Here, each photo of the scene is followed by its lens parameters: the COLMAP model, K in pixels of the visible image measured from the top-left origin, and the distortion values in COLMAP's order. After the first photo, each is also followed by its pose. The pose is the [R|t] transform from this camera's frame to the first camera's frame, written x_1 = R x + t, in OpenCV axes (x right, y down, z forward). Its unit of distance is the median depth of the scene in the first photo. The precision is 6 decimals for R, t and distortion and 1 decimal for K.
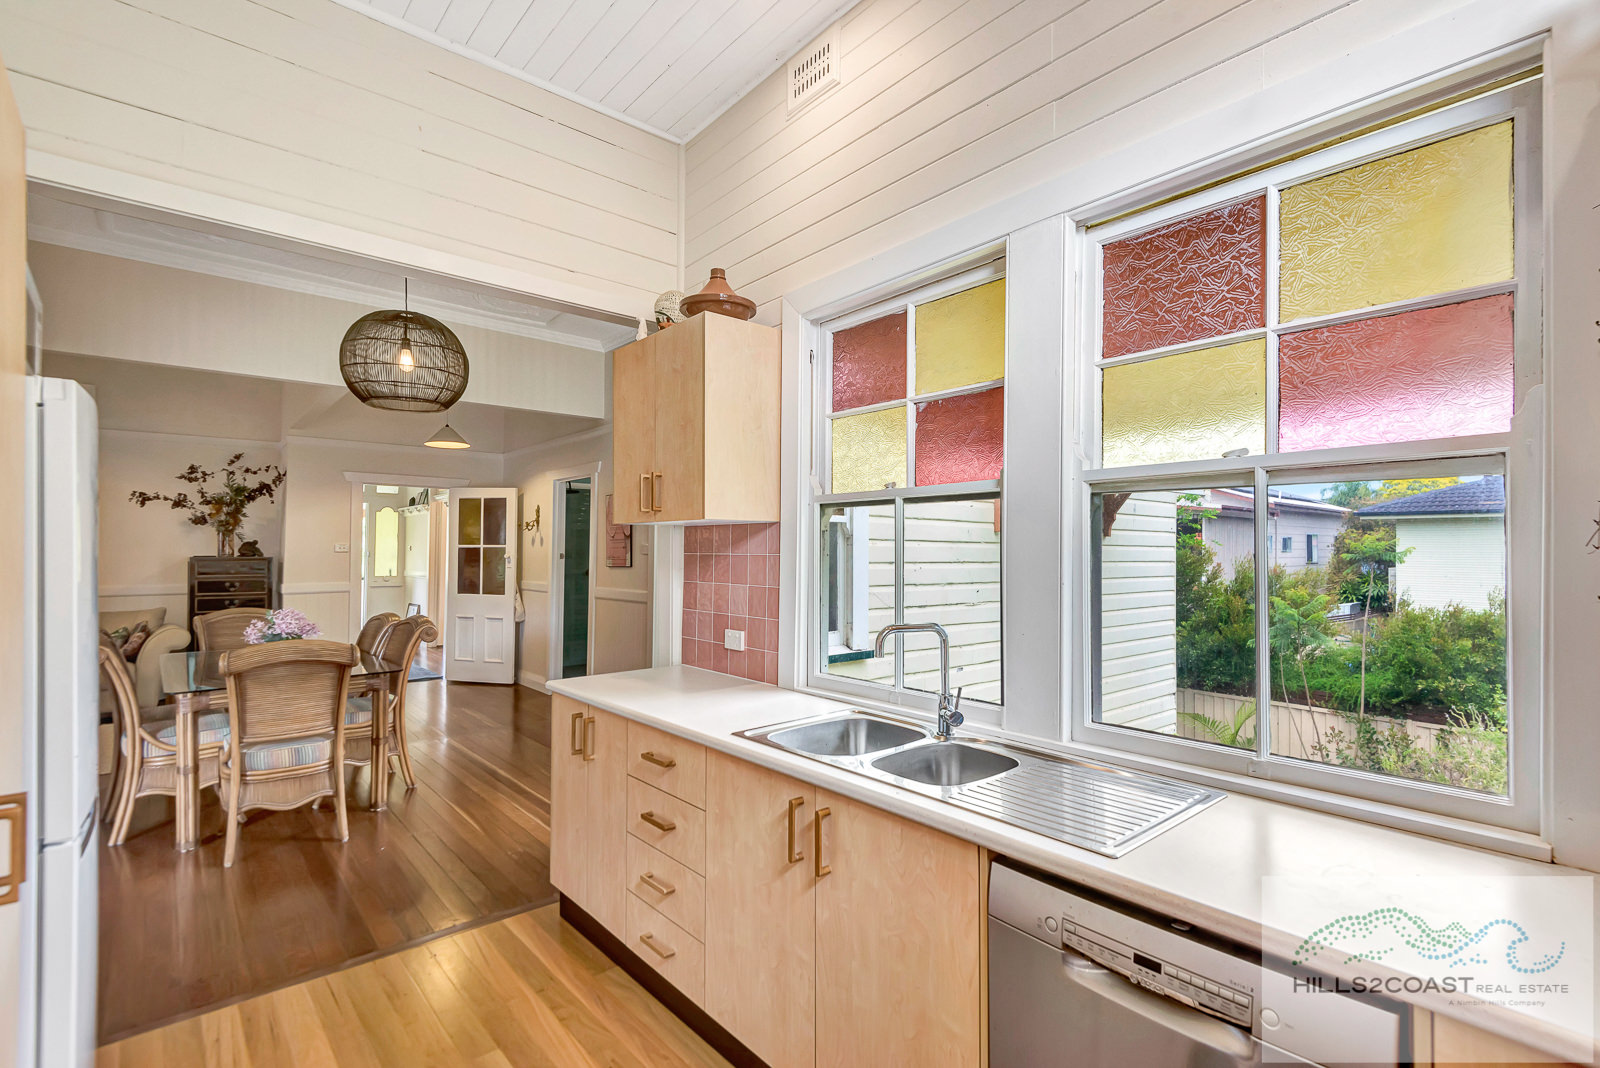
lens RADIAL K [[750.3, 0, 832.3], [0, 750.3, 538.6], [0, 0, 1]] dist [0.001798, -0.000071]
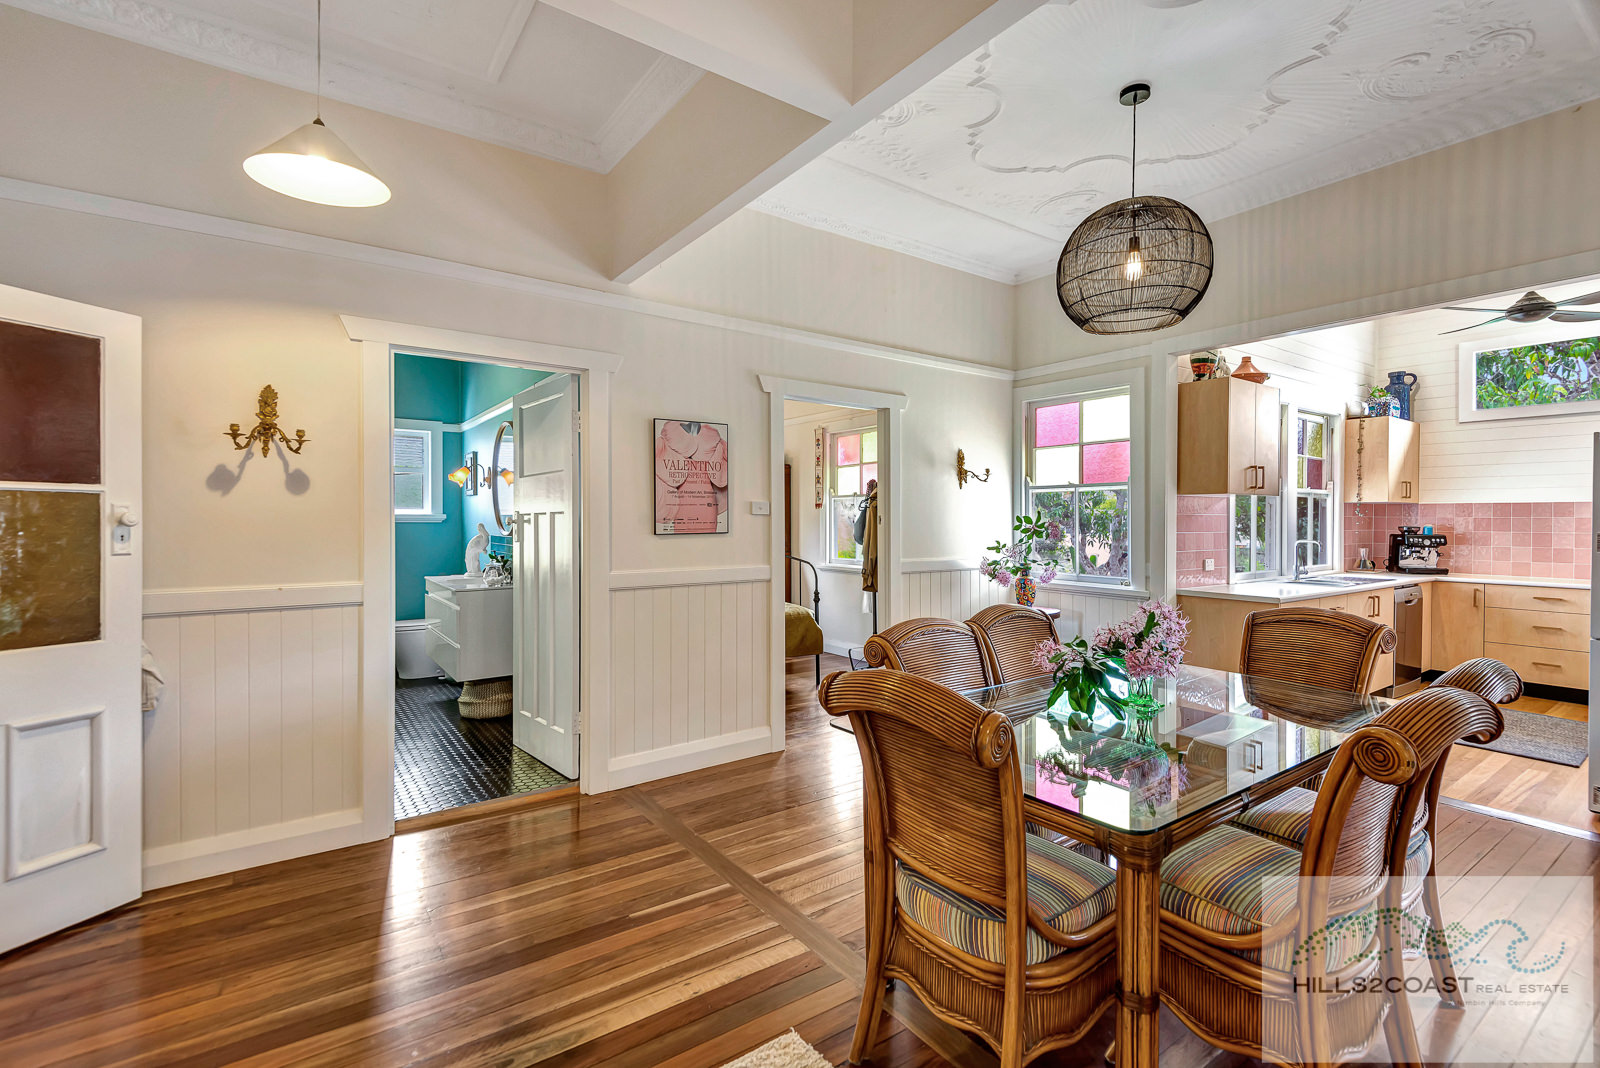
lens RADIAL K [[724.9, 0, 813.2], [0, 724.9, 528.6], [0, 0, 1]] dist [0.001865, -0.000548]
pose [[0.103868, -0.014175, 0.994490, -0.792495], [-0.017351, 0.999720, 0.016061, 0.018730], [-0.994440, -0.018924, 0.103593, 0.731616]]
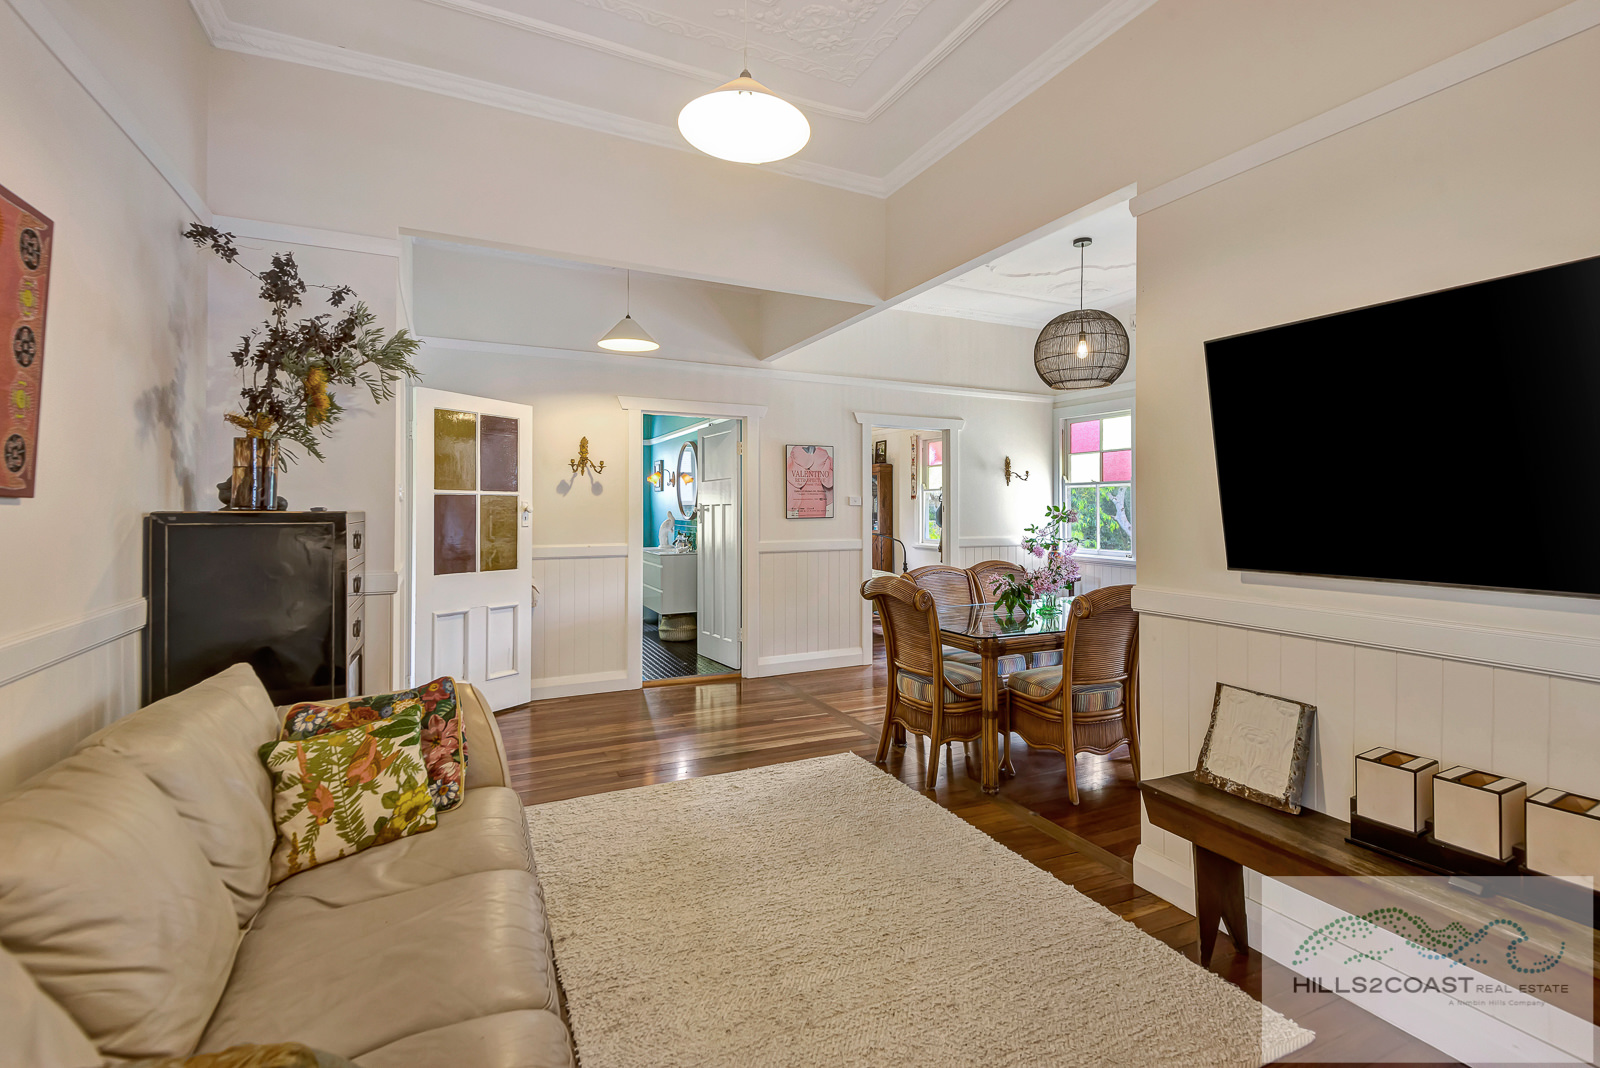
lens RADIAL K [[731.4, 0, 820.4], [0, 731.4, 510.7], [0, 0, 1]] dist [0.002249, -0.000151]
pose [[0.268147, -0.006406, 0.963357, -1.083647], [-0.016202, 0.999806, 0.011158, 0.014849], [-0.963242, -0.018600, 0.267991, 0.636722]]
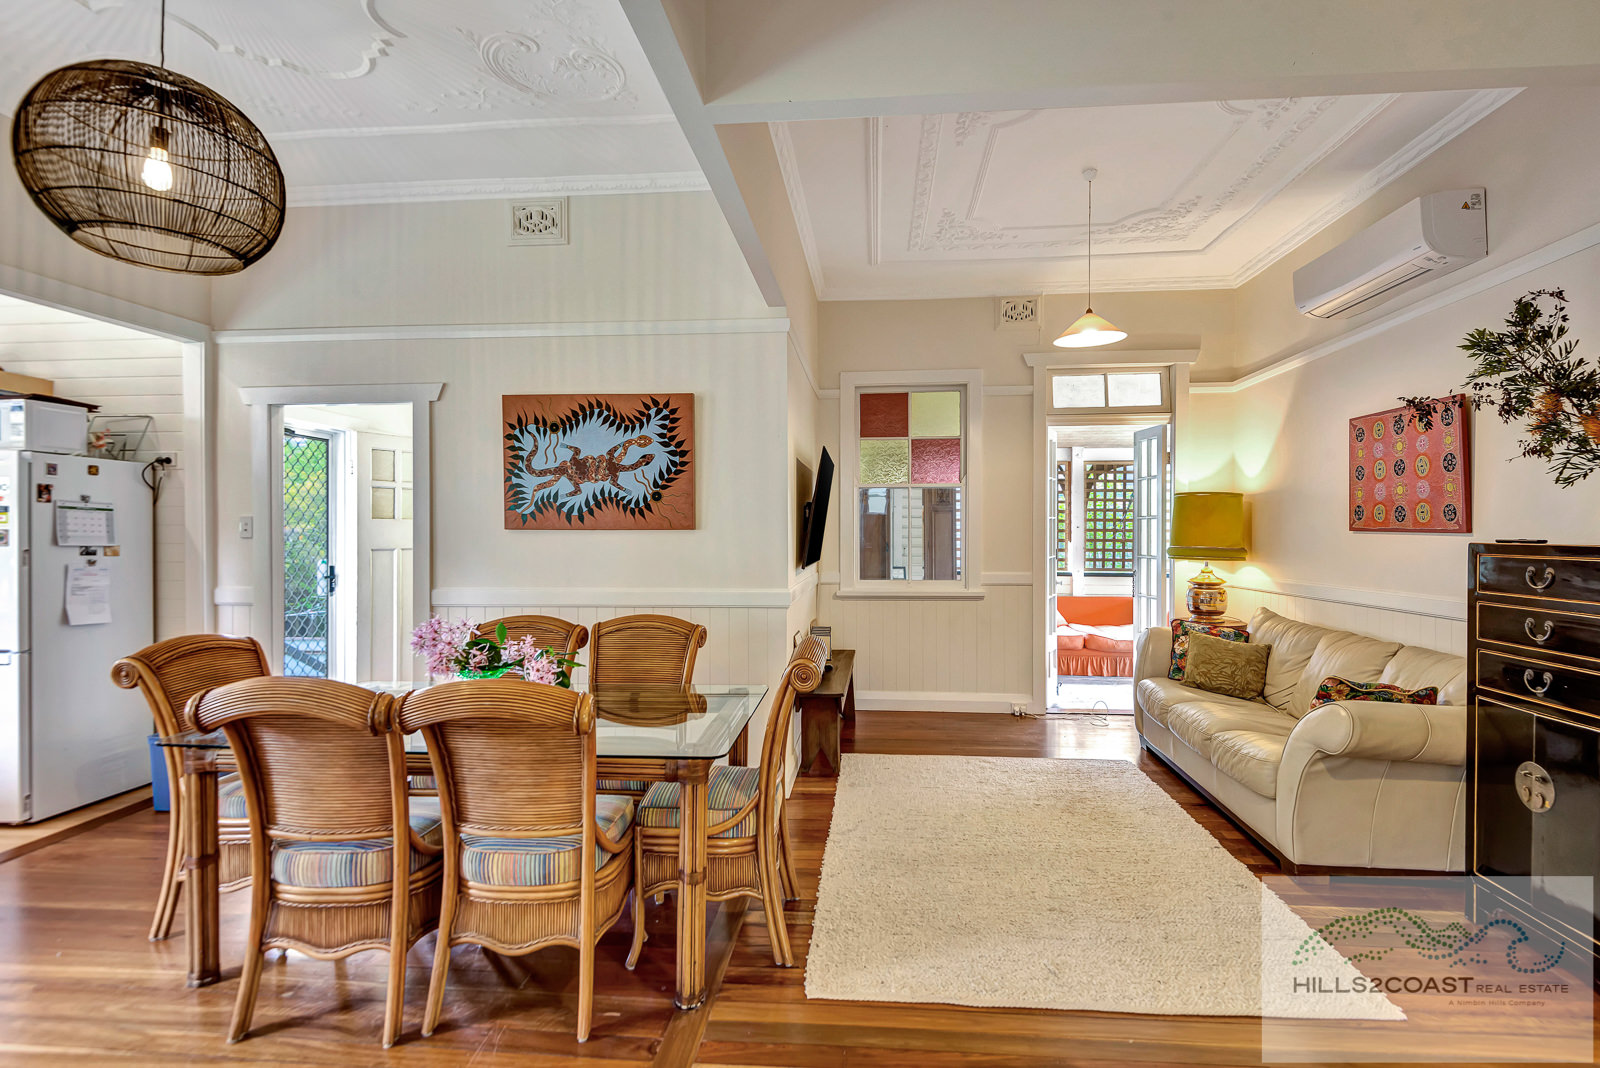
lens RADIAL K [[764.8, 0, 807.6], [0, 764.8, 530.4], [0, 0, 1]] dist [0.034884, -0.025329]
pose [[-0.736061, -0.004978, -0.676897, -0.309359], [0.007887, 0.999842, -0.015929, 0.020416], [0.676869, -0.017063, -0.735905, 1.002046]]
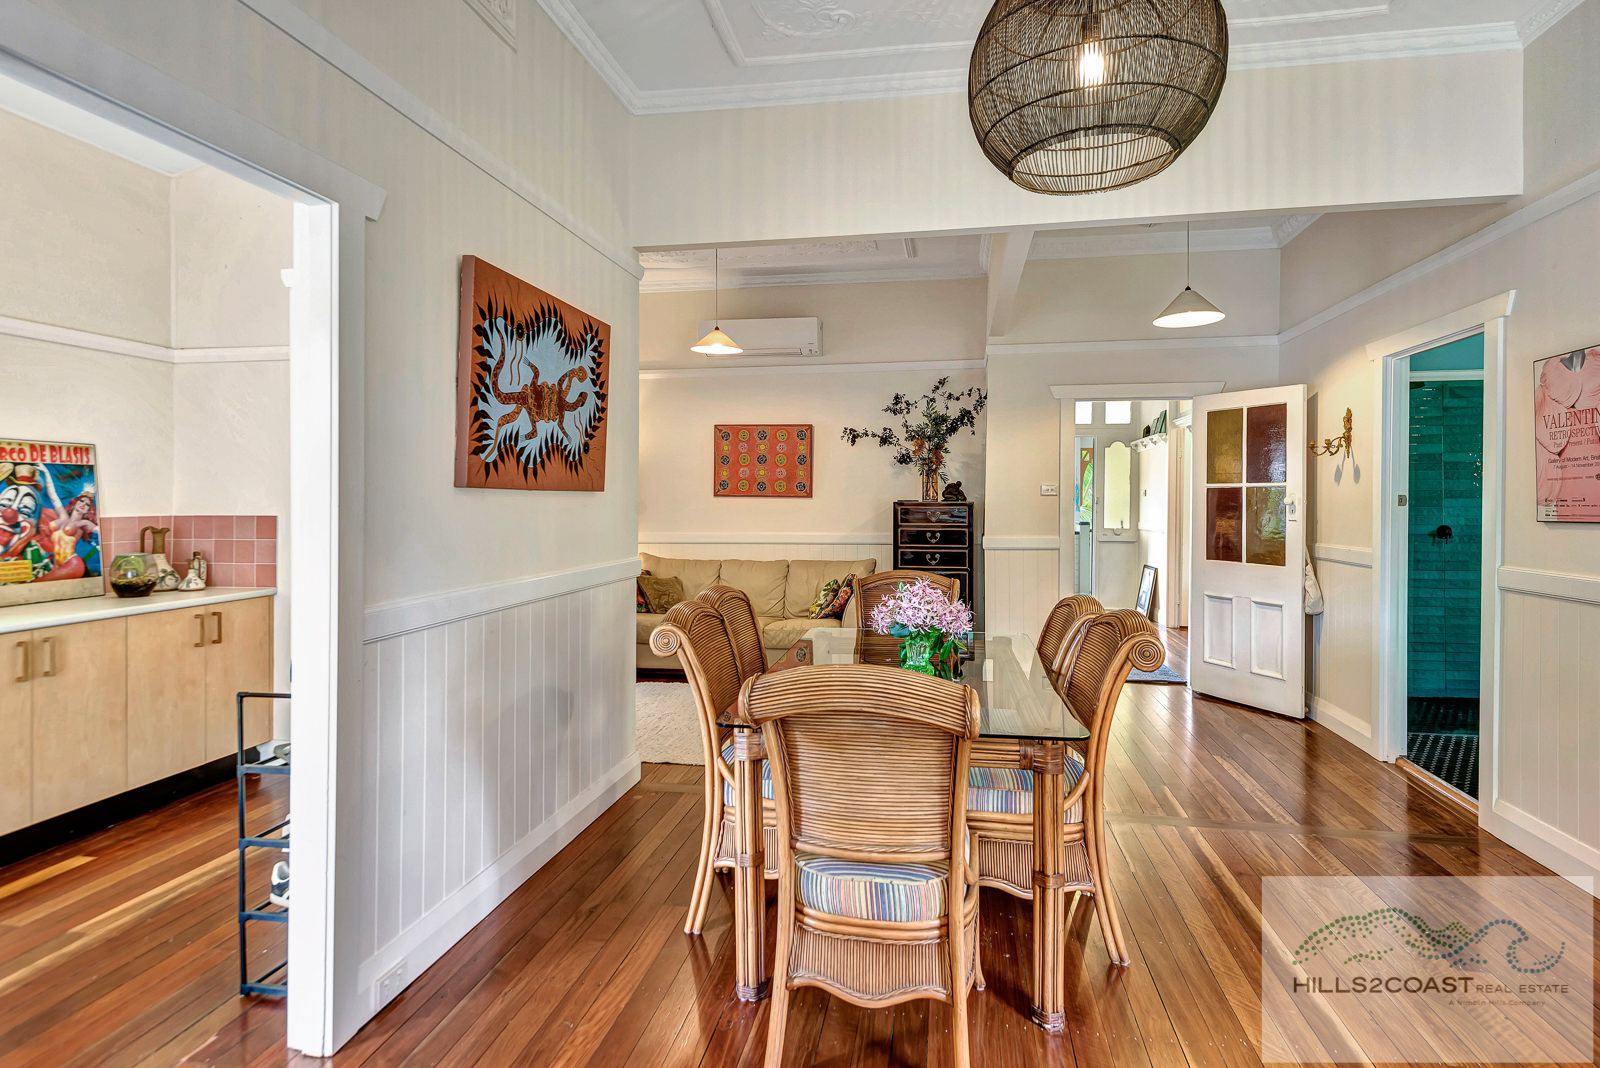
lens RADIAL K [[839.1, 0, 798.7], [0, 839.1, 500.3], [0, 0, 1]] dist [-0.000370, -0.001056]
pose [[0.609286, -0.003035, -0.792945, -0.157331], [0.014507, 0.999868, 0.007320, 0.013575], [0.792818, -0.015963, 0.609249, 0.316266]]
